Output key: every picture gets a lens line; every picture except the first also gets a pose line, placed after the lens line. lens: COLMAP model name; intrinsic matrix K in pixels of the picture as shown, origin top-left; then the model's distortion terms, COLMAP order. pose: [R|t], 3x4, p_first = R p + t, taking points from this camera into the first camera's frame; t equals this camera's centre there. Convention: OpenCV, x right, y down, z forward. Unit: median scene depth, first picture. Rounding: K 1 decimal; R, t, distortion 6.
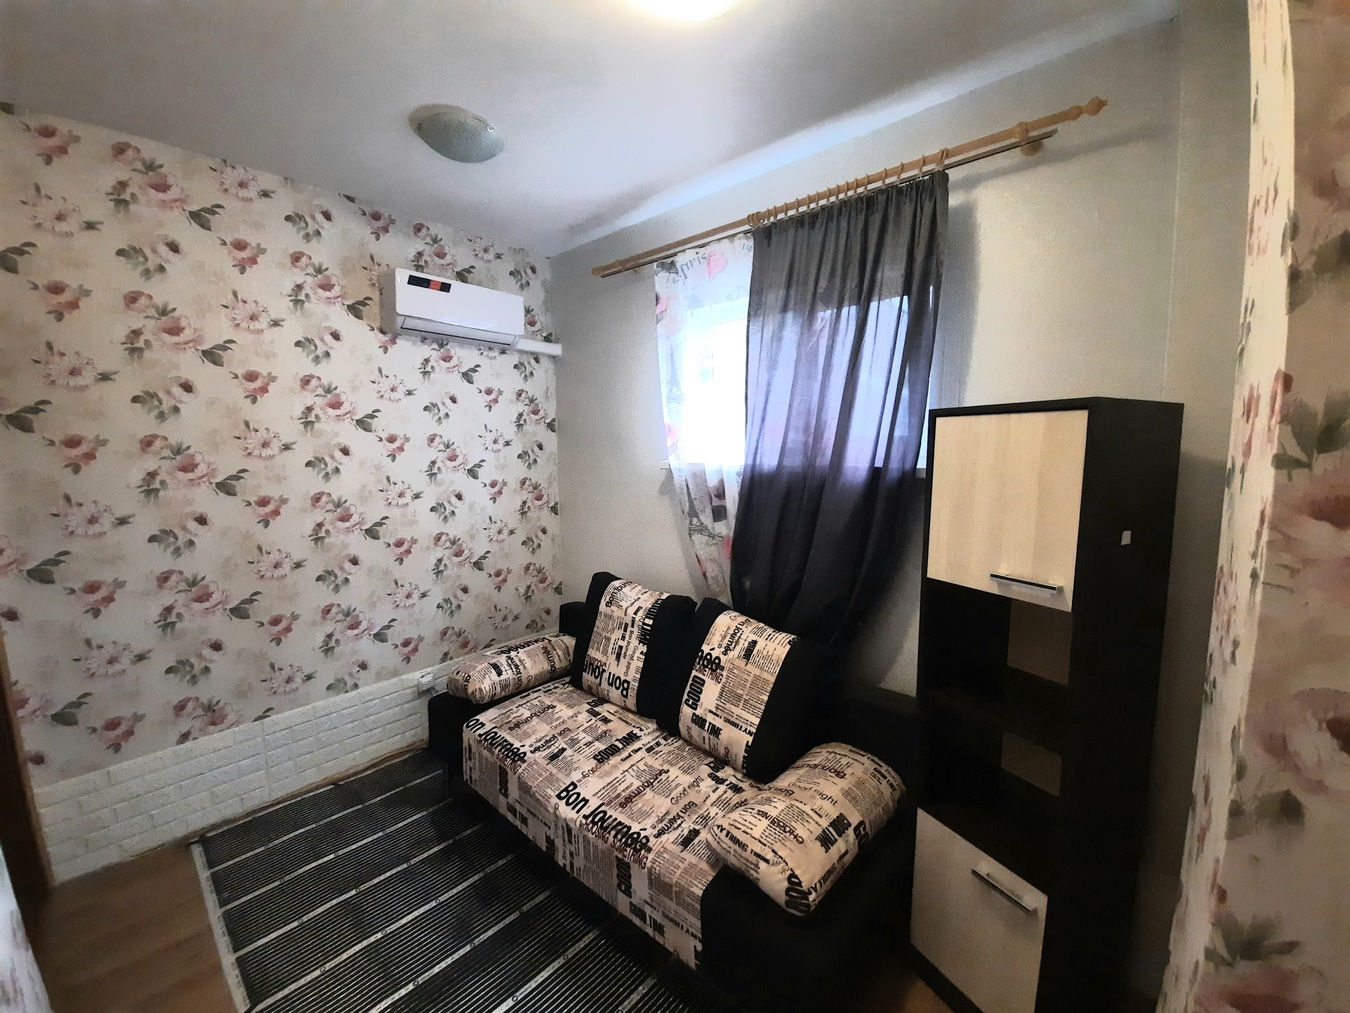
lens RADIAL K [[546.5, 0, 678.2], [0, 546.5, 511.1], [0, 0, 1]] dist [-0.010103, -0.001383]
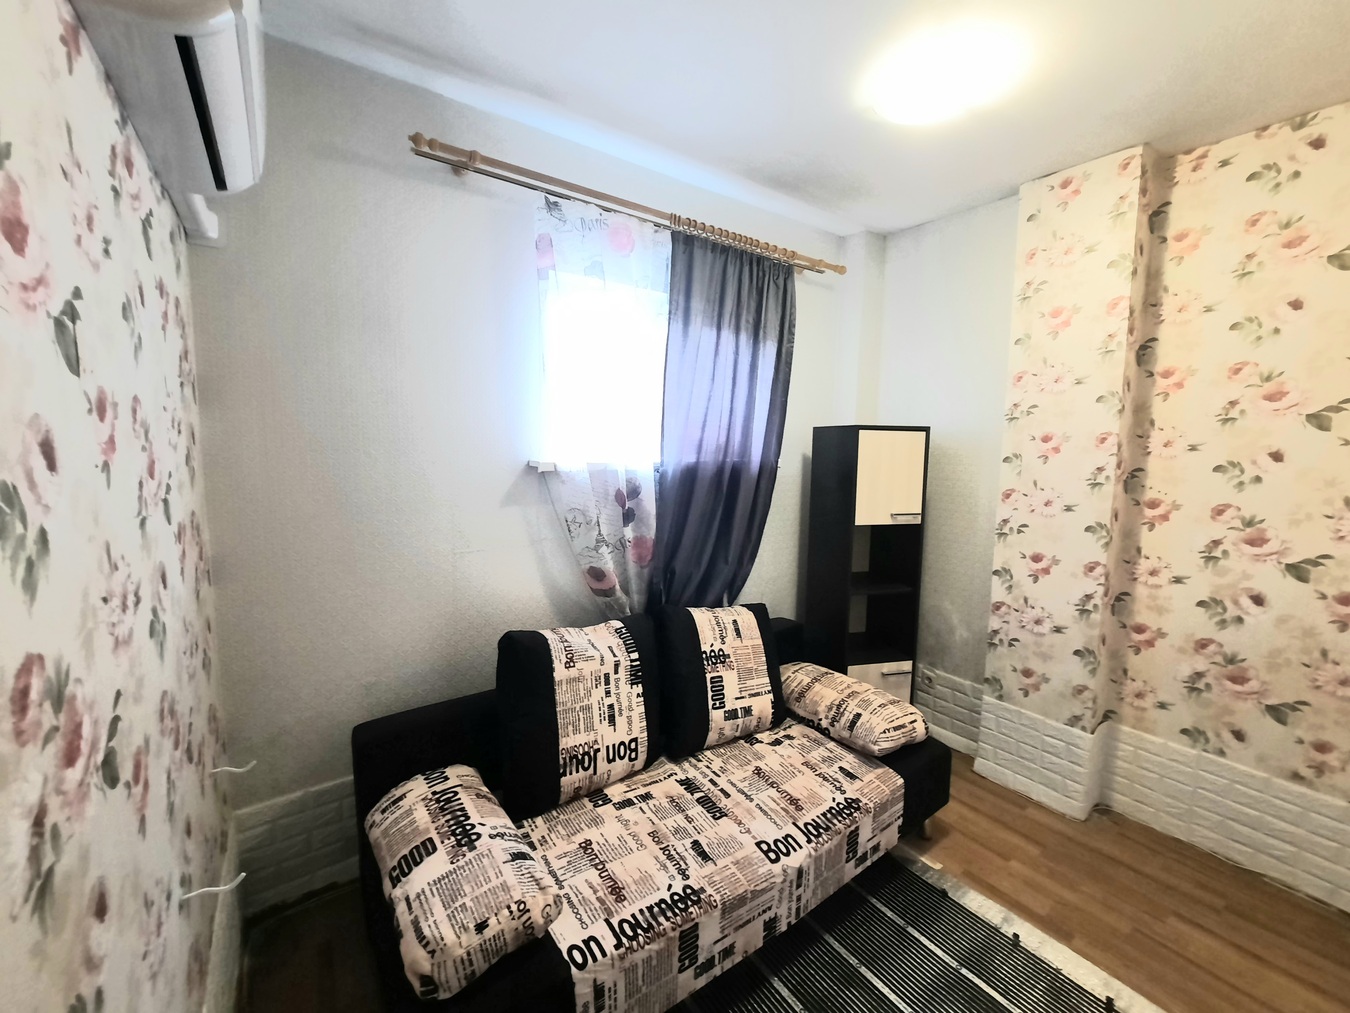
lens RADIAL K [[546.5, 0, 677.6], [0, 546.5, 499.4], [0, 0, 1]] dist [-0.010103, -0.001383]
pose [[0.210648, -0.098447, 0.972592, -0.858334], [0.092745, 0.992441, 0.080369, -0.096080], [-0.973152, 0.073274, 0.218187, 0.778319]]
